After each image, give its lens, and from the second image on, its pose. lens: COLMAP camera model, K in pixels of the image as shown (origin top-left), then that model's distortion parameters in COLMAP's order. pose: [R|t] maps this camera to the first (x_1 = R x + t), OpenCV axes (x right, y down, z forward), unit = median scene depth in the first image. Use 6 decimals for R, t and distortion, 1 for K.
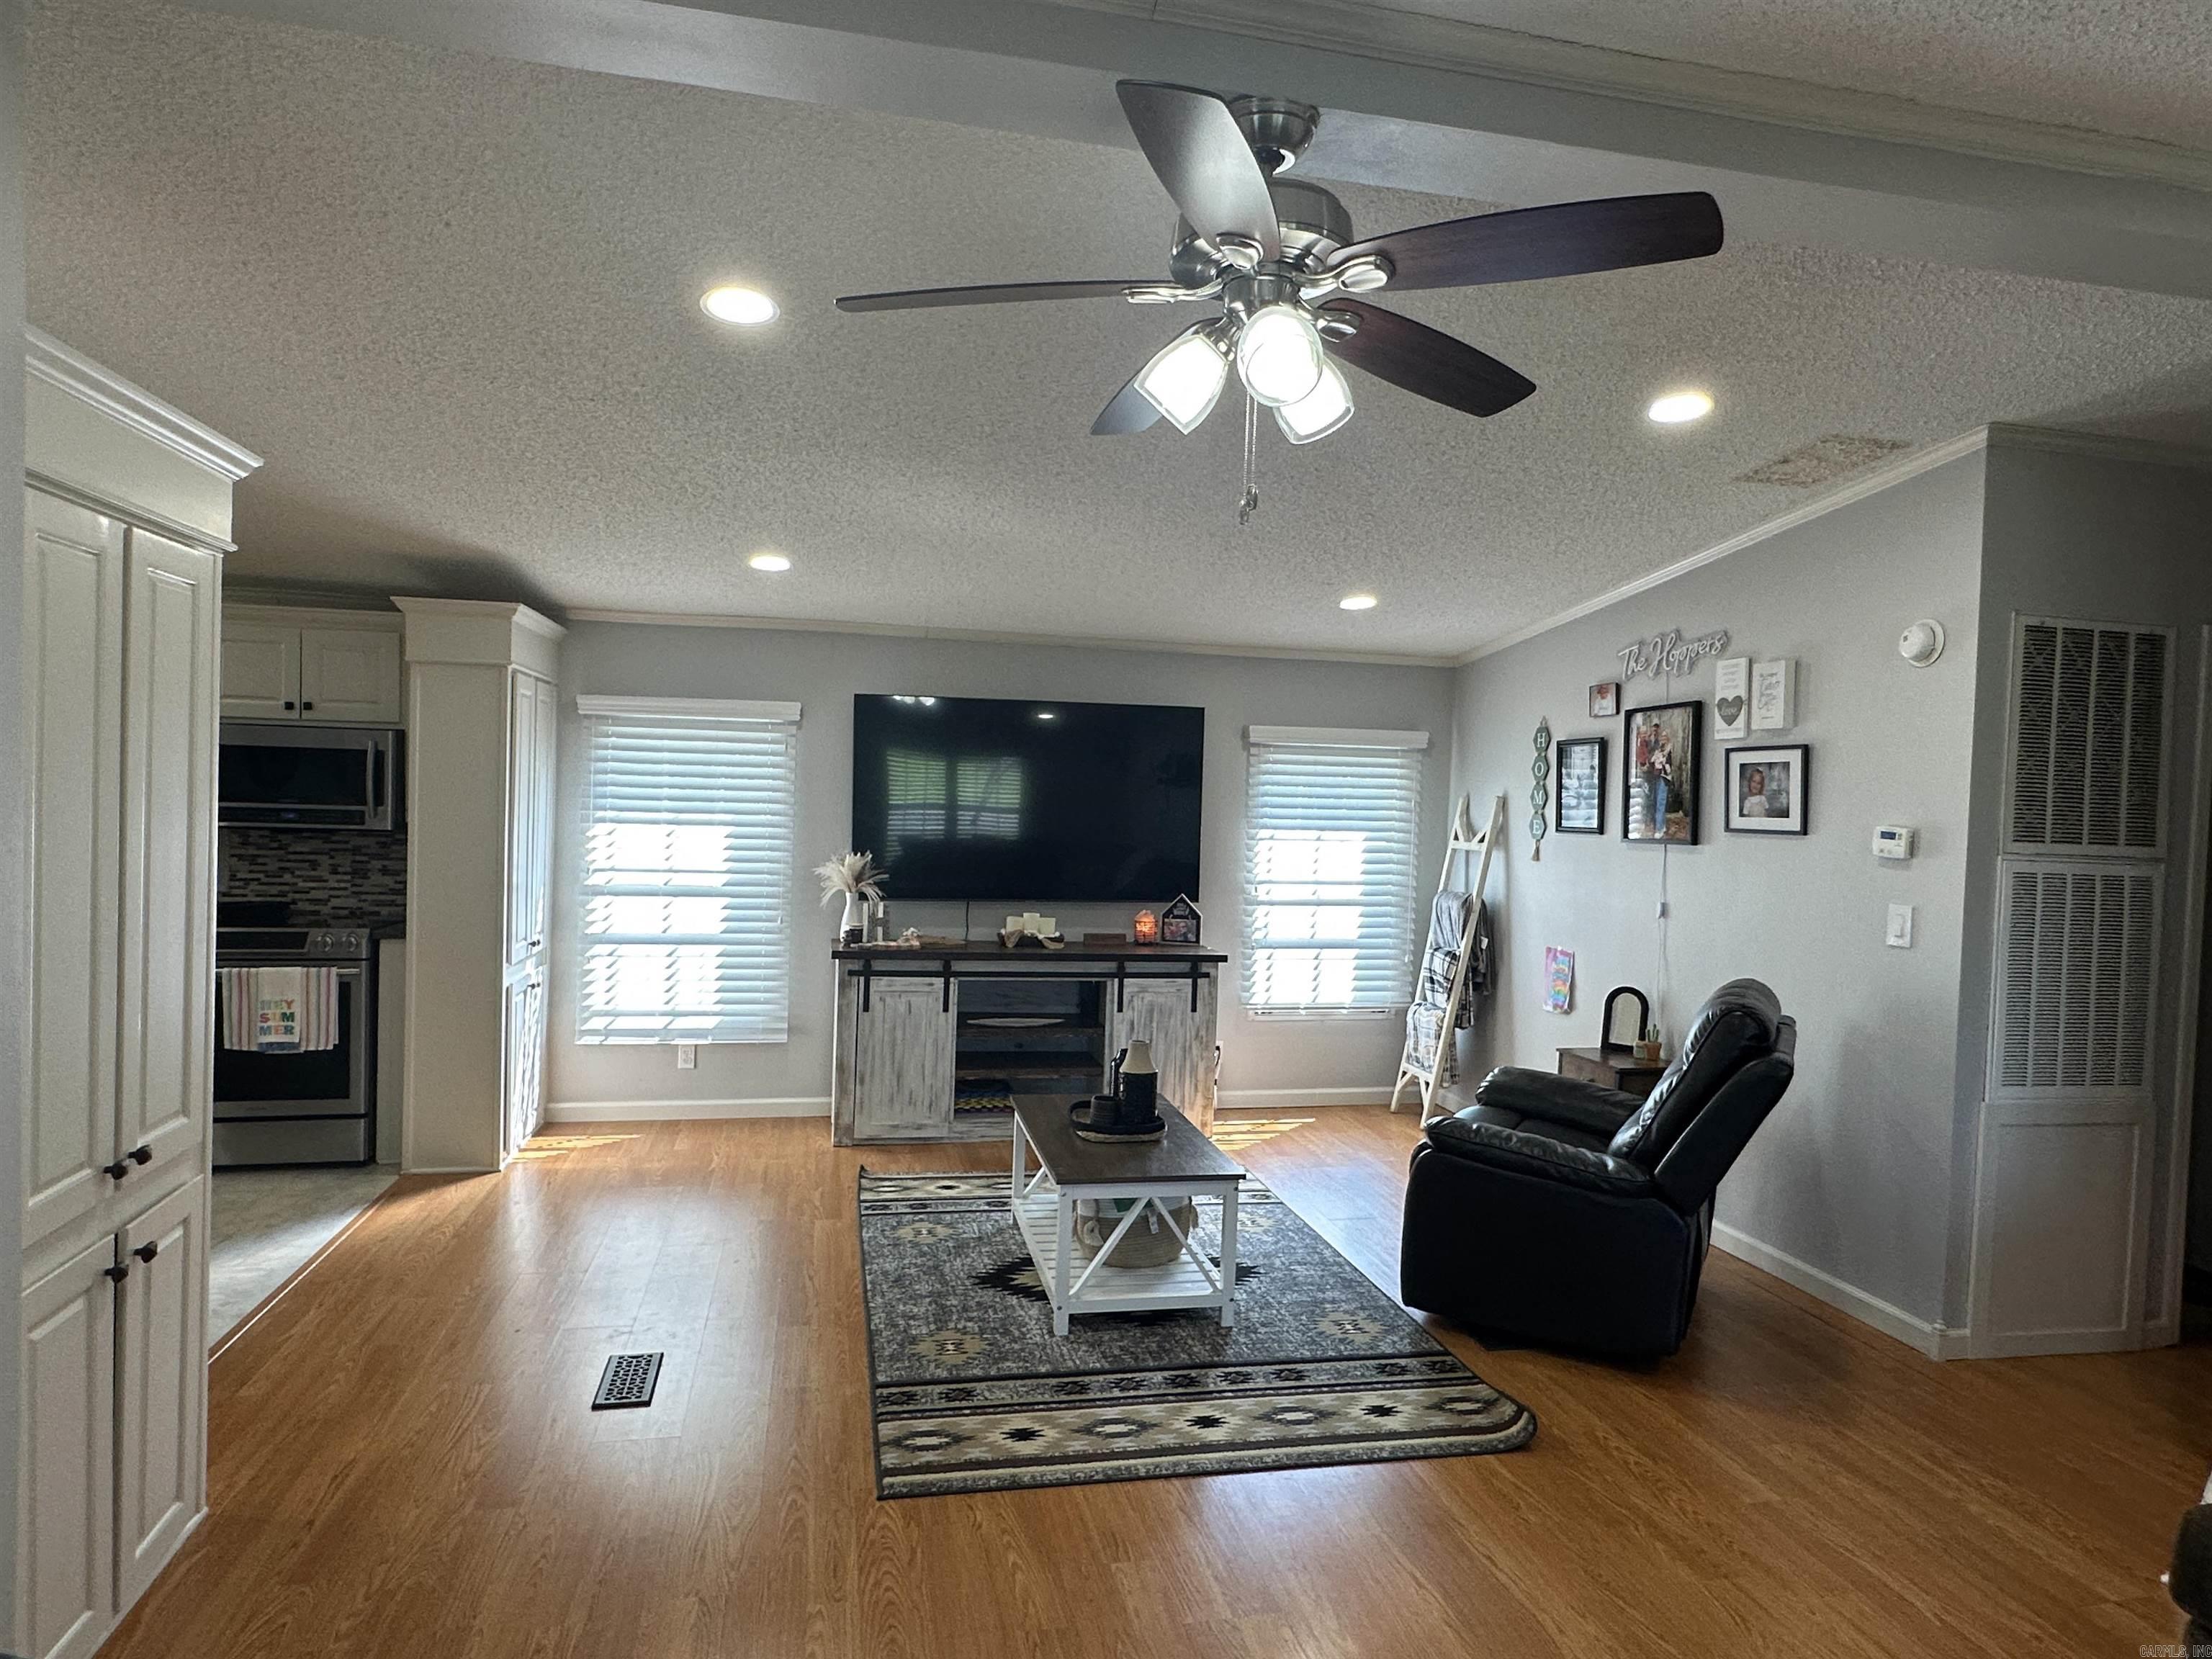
lens RADIAL K [[1294.3, 0, 1104.6], [0, 1294.3, 829.7], [0, 0, 1]] dist [0.002120, 0.000218]
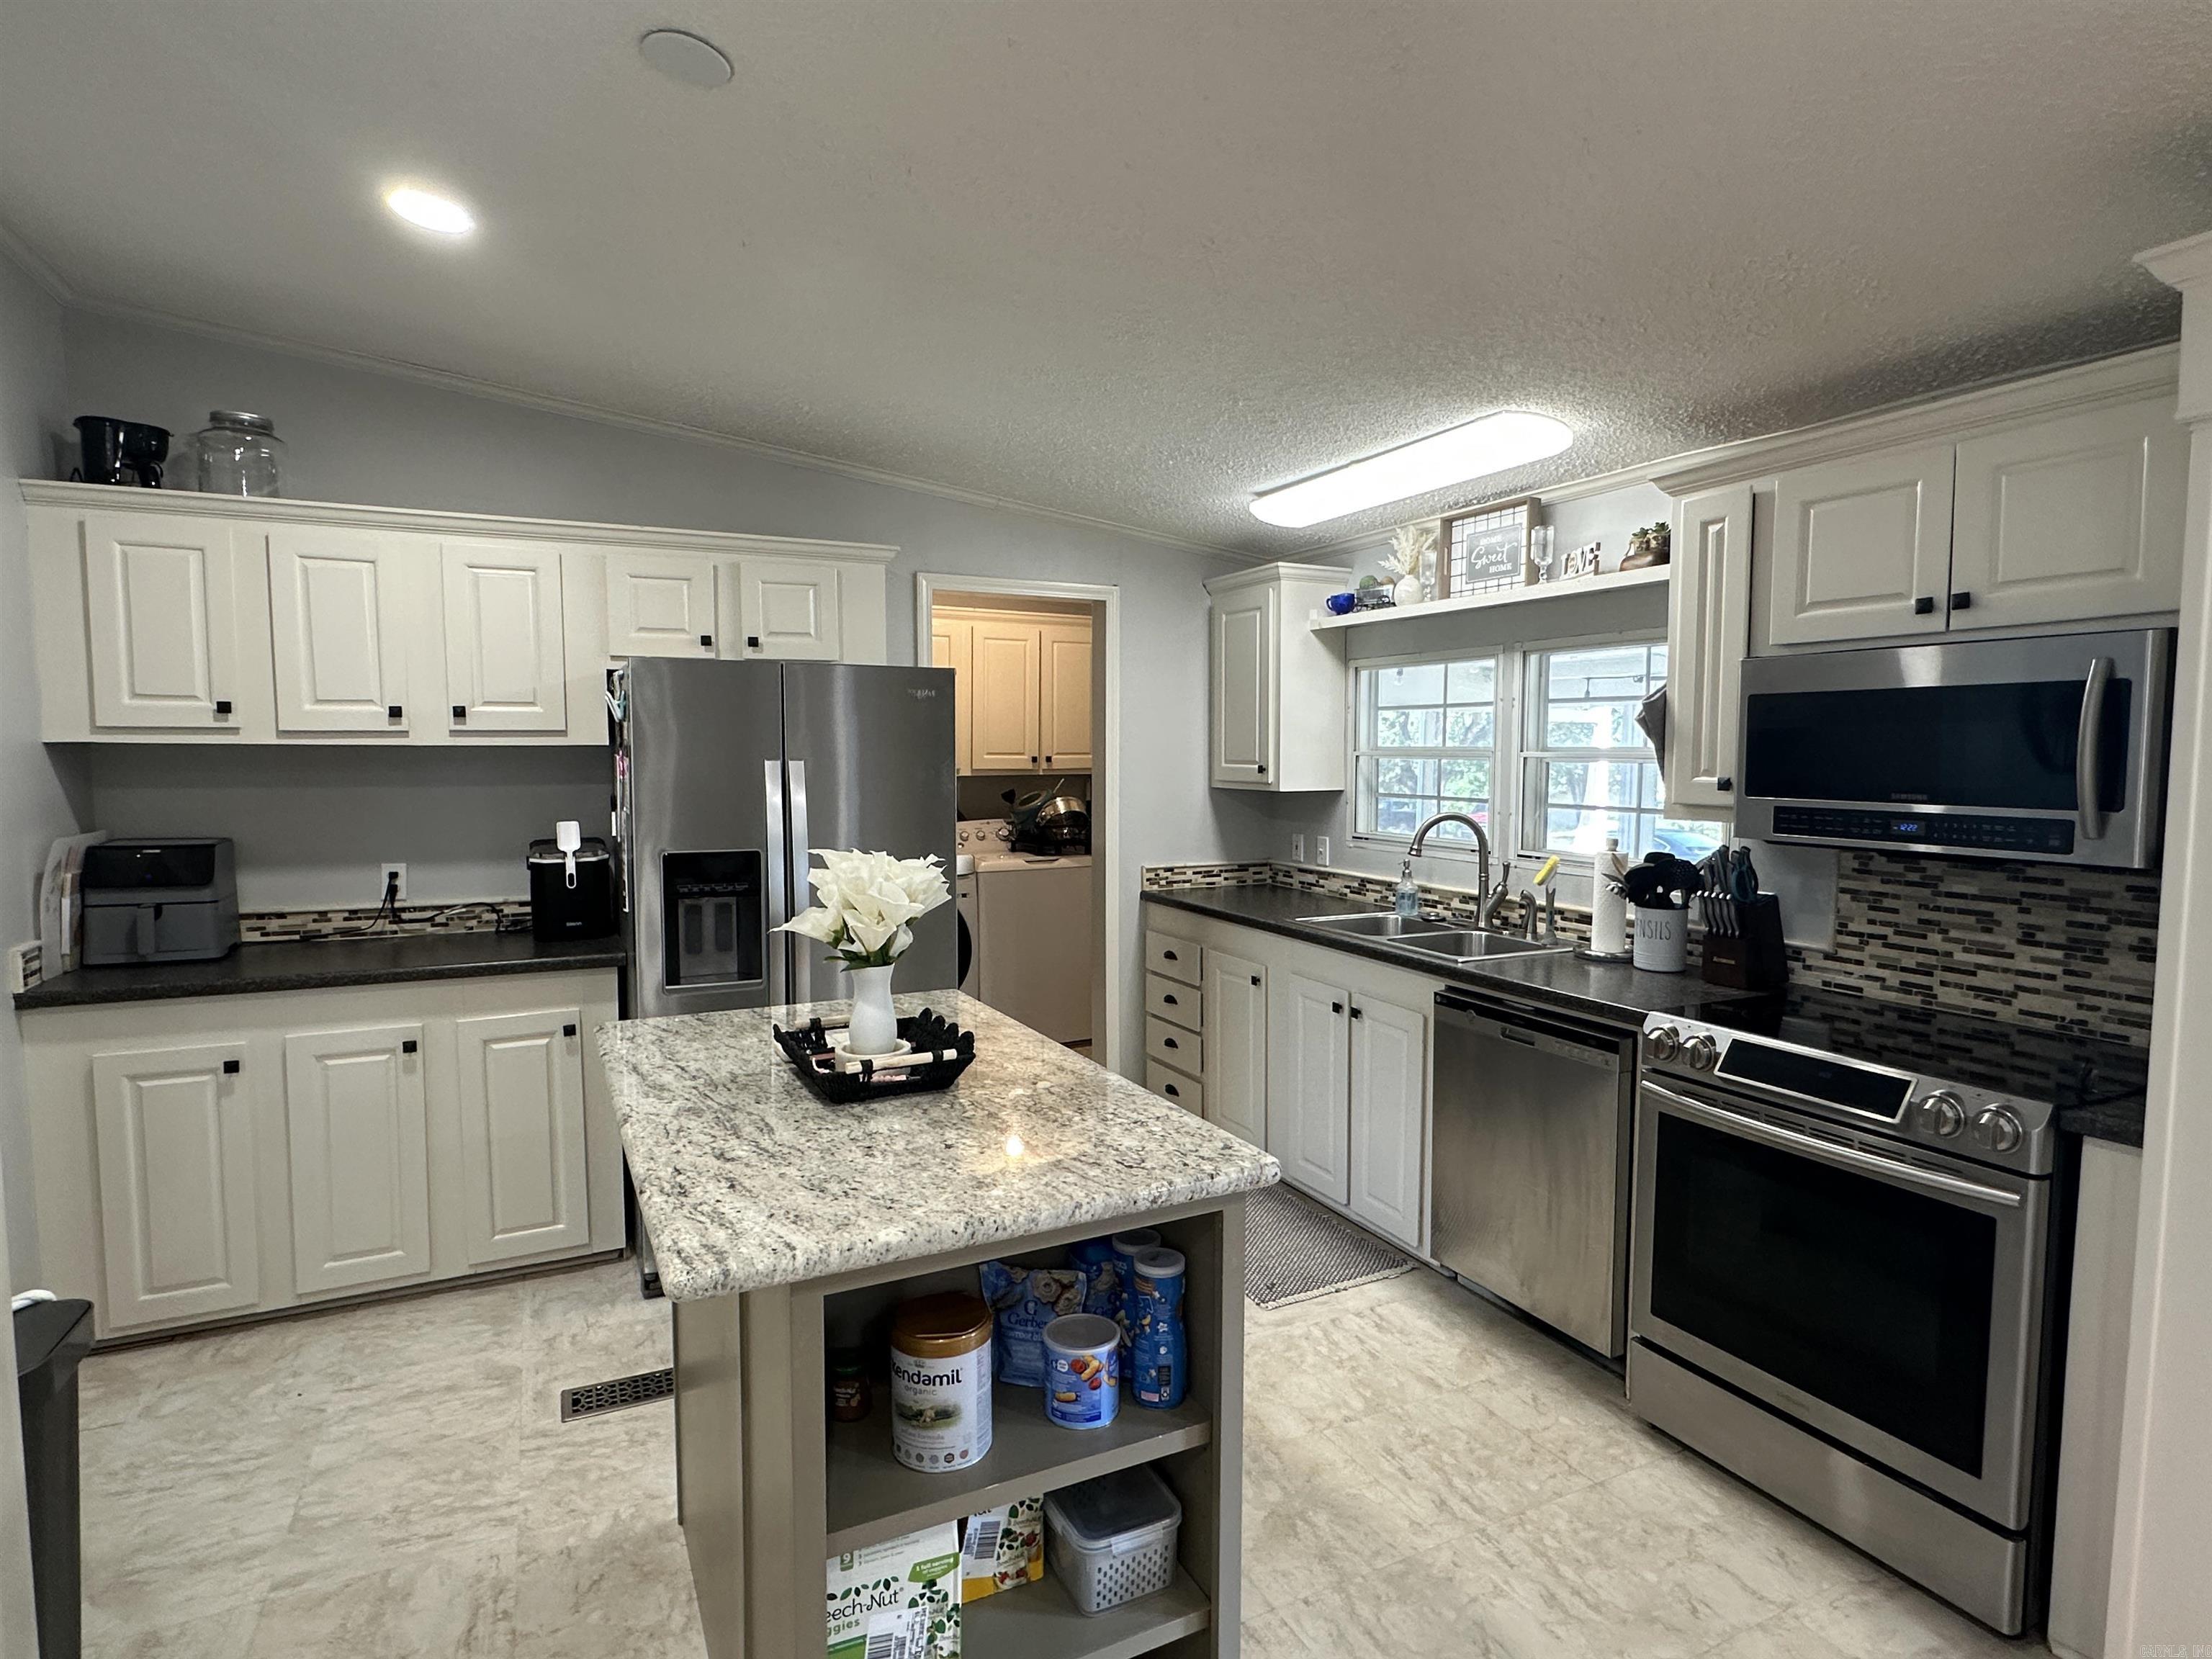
lens RADIAL K [[1160.2, 0, 1104.8], [0, 1160.2, 827.3], [0, 0, 1]] dist [-0.000136, -0.000189]
pose [[0.242024, 0.036474, -0.969584, -0.262526], [-0.020065, 0.999268, 0.032582, -0.018160], [0.970063, 0.011569, 0.242579, 0.570981]]
